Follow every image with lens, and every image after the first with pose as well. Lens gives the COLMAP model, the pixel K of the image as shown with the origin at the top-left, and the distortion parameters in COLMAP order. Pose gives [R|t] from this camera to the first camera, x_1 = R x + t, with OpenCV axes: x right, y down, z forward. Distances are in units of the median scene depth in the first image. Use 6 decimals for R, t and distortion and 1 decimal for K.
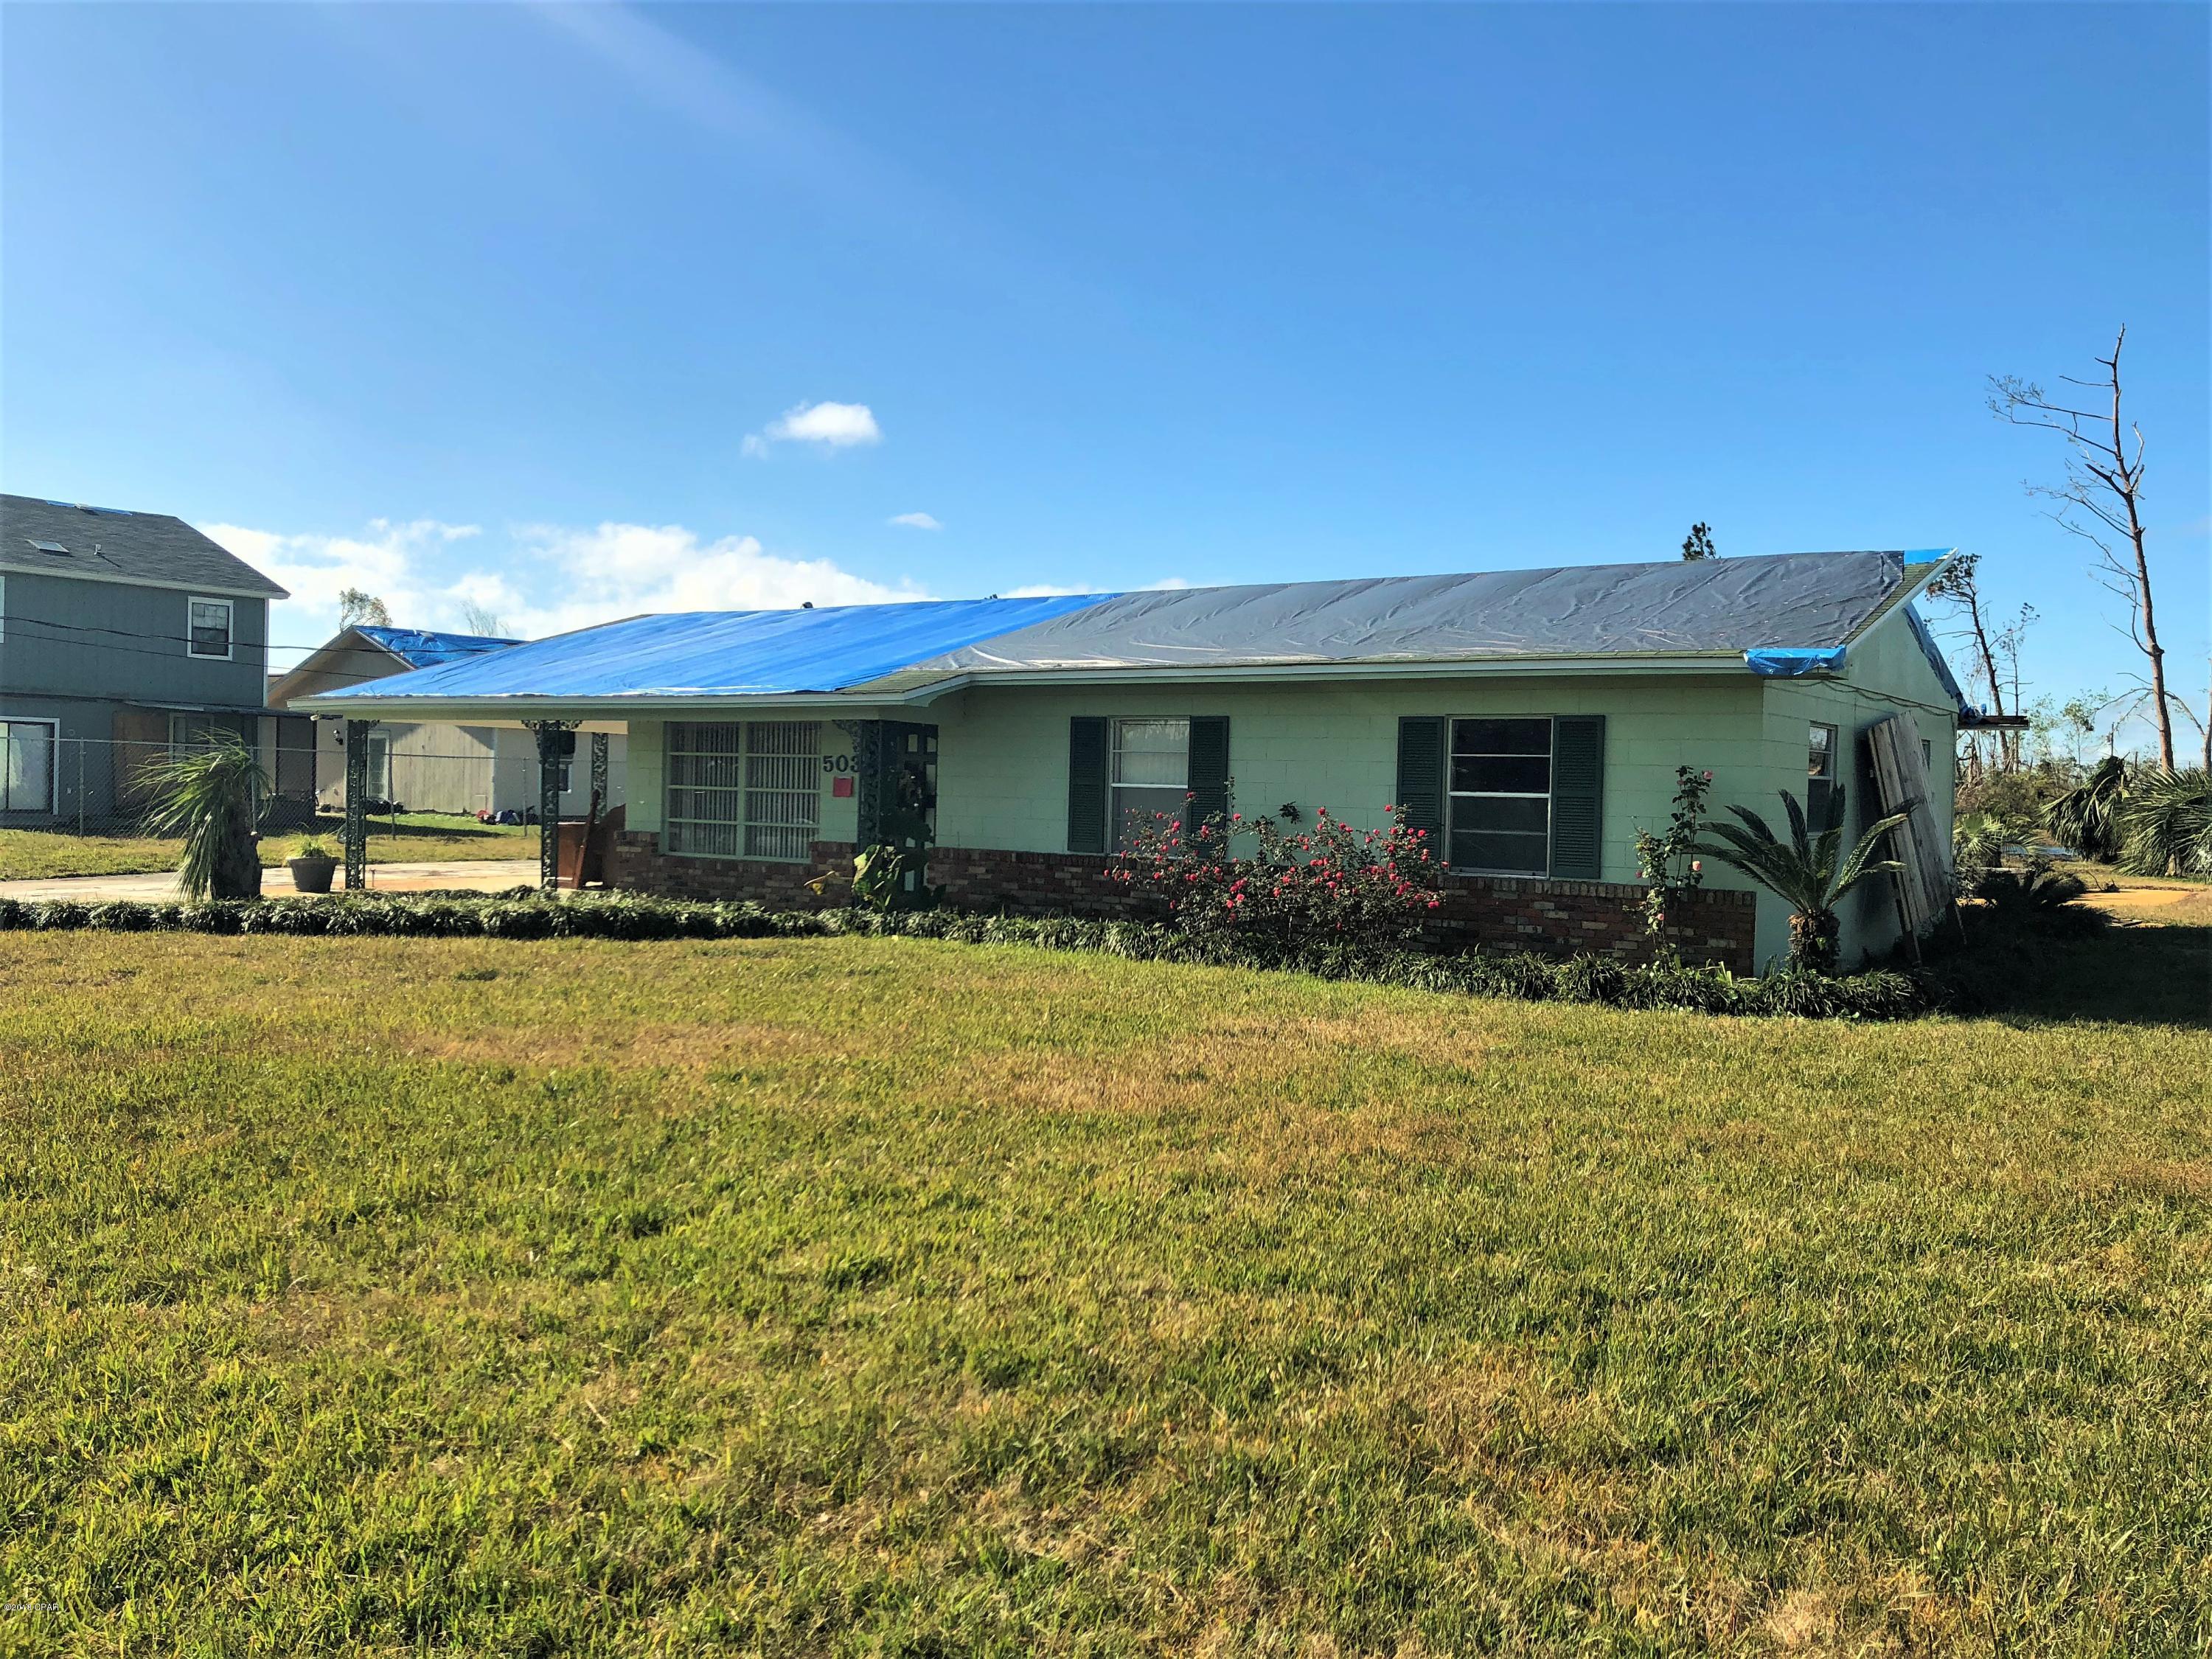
lens RADIAL K [[1841.7, 0, 1163.5], [0, 1841.7, 842.8], [0, 0, 1]] dist [0.063949, -0.070652]
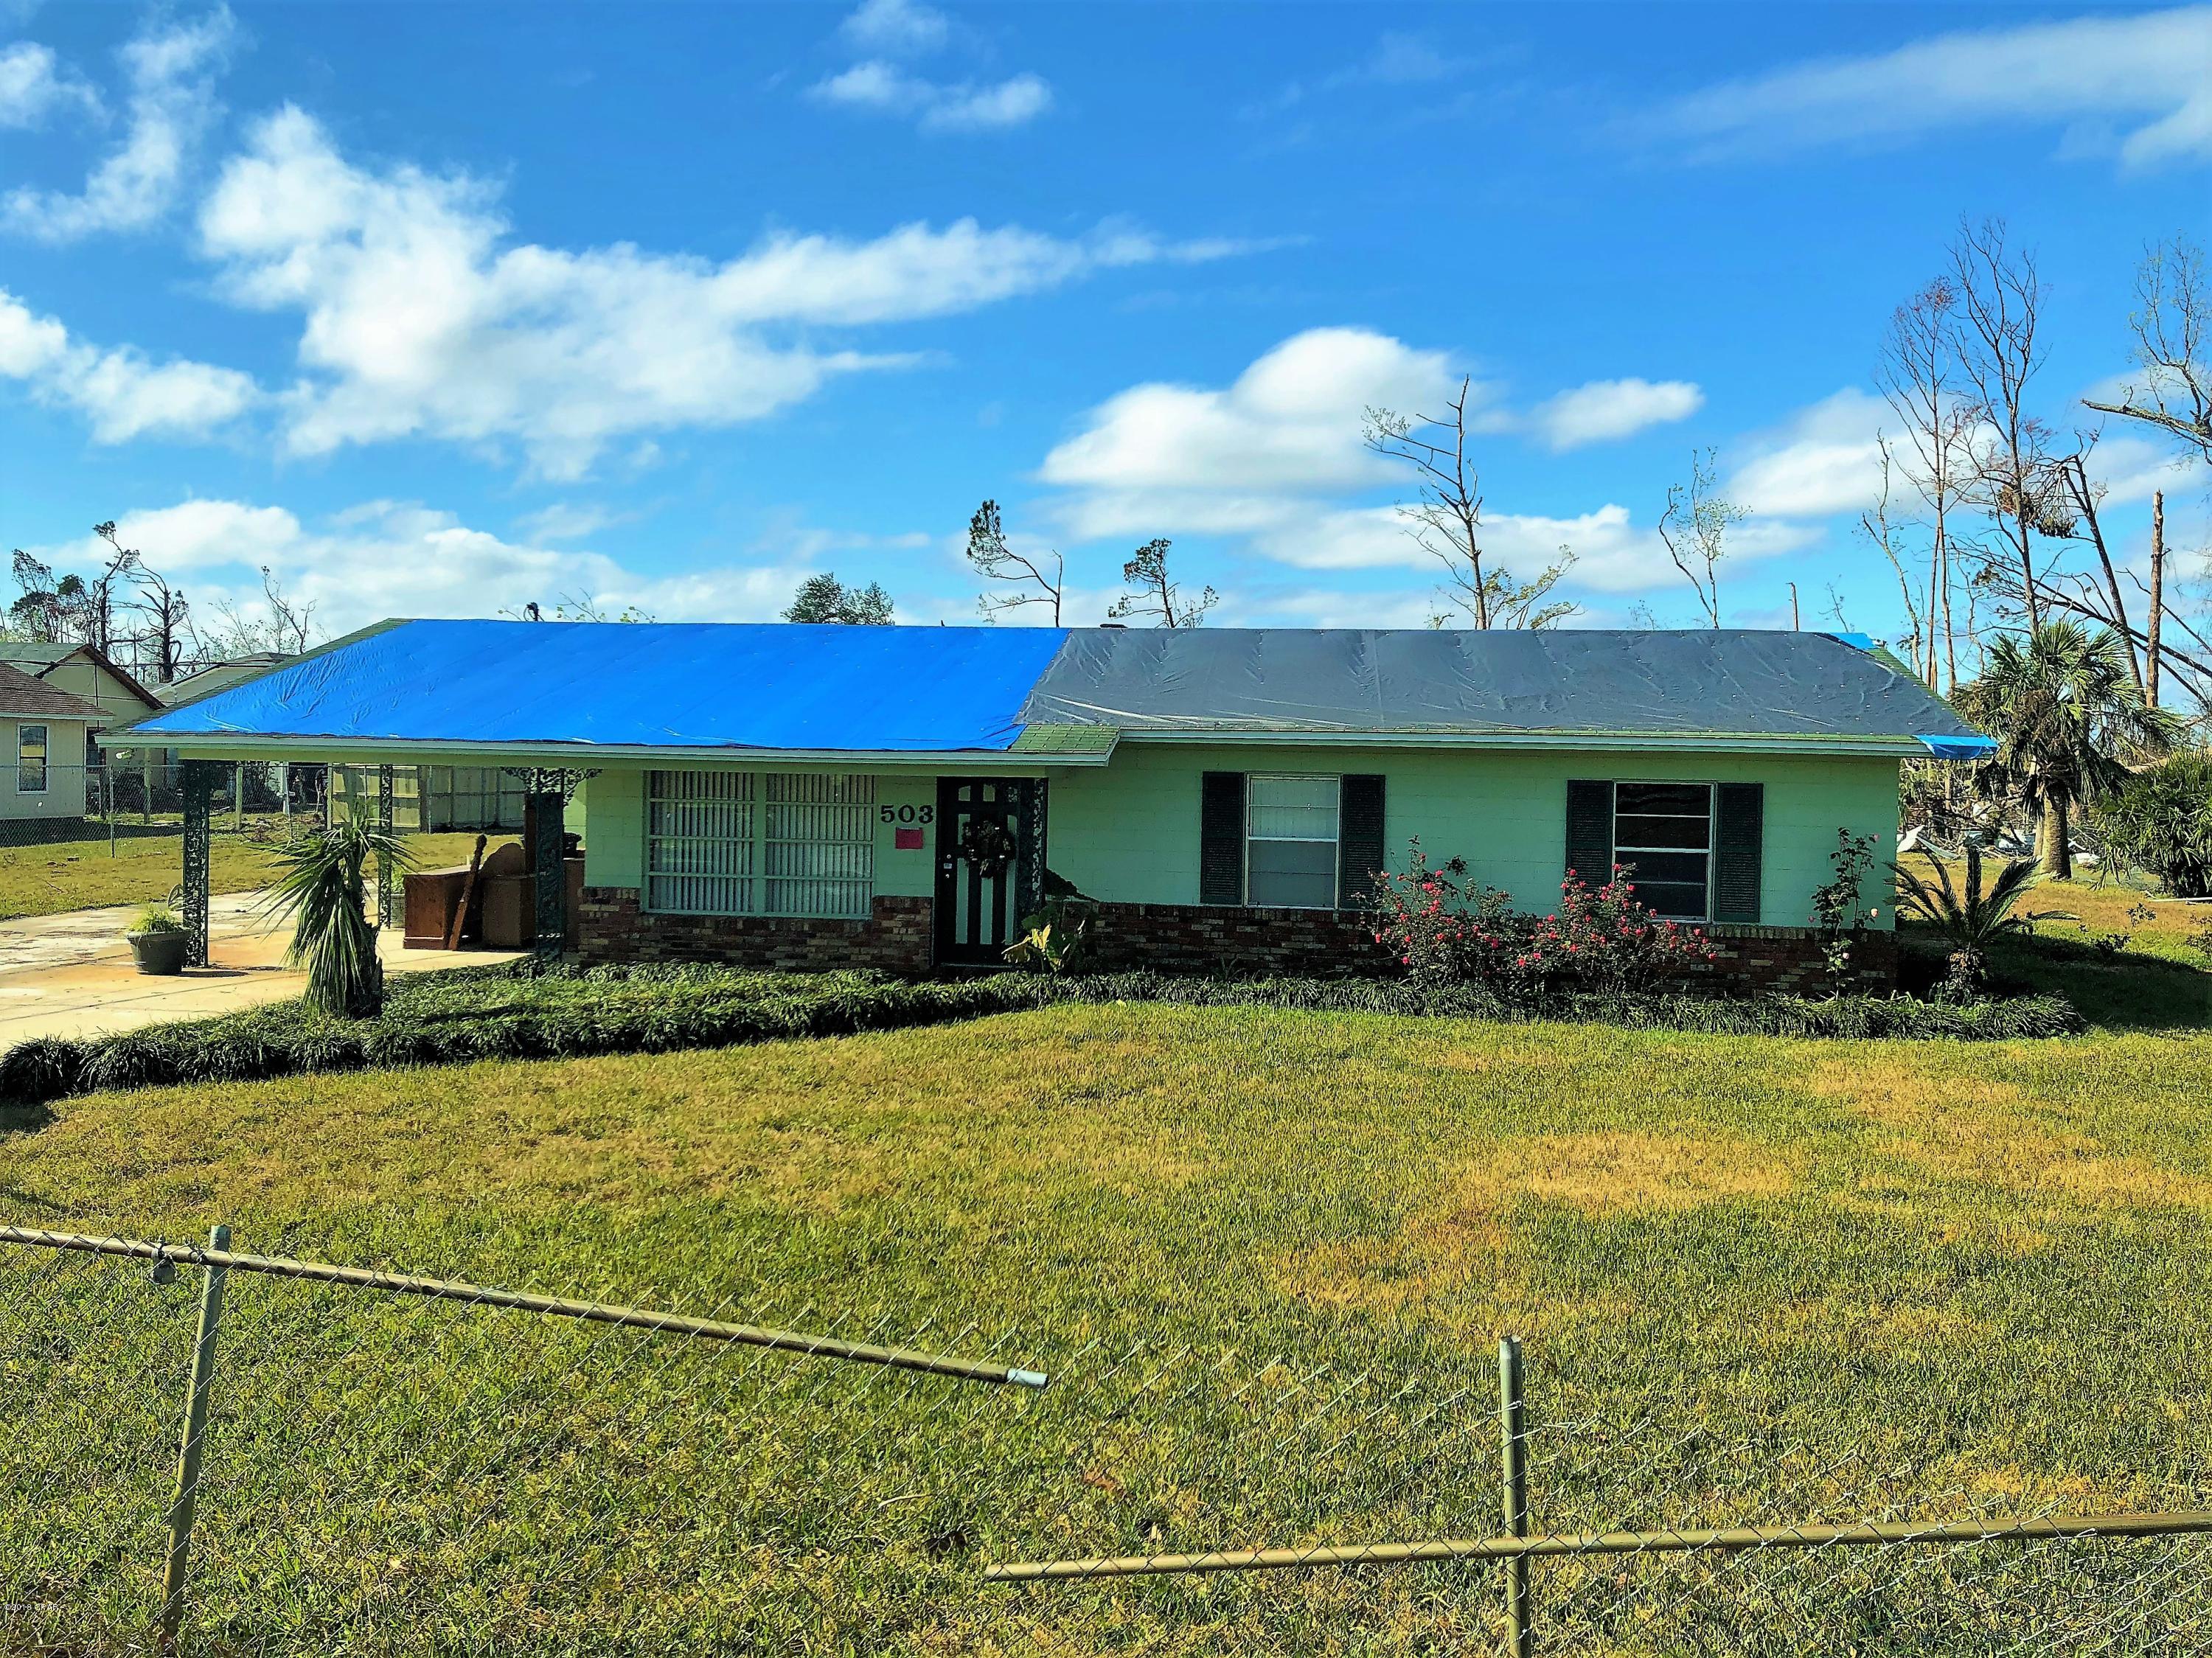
lens RADIAL K [[1841.5, 0, 1179.3], [0, 1841.5, 851.2], [0, 0, 1]] dist [0.063949, -0.070652]
pose [[0.890860, -0.027492, 0.453445, -0.550176], [0.013239, 0.999314, 0.034579, -0.062769], [-0.454085, -0.024802, 0.890613, 0.103407]]
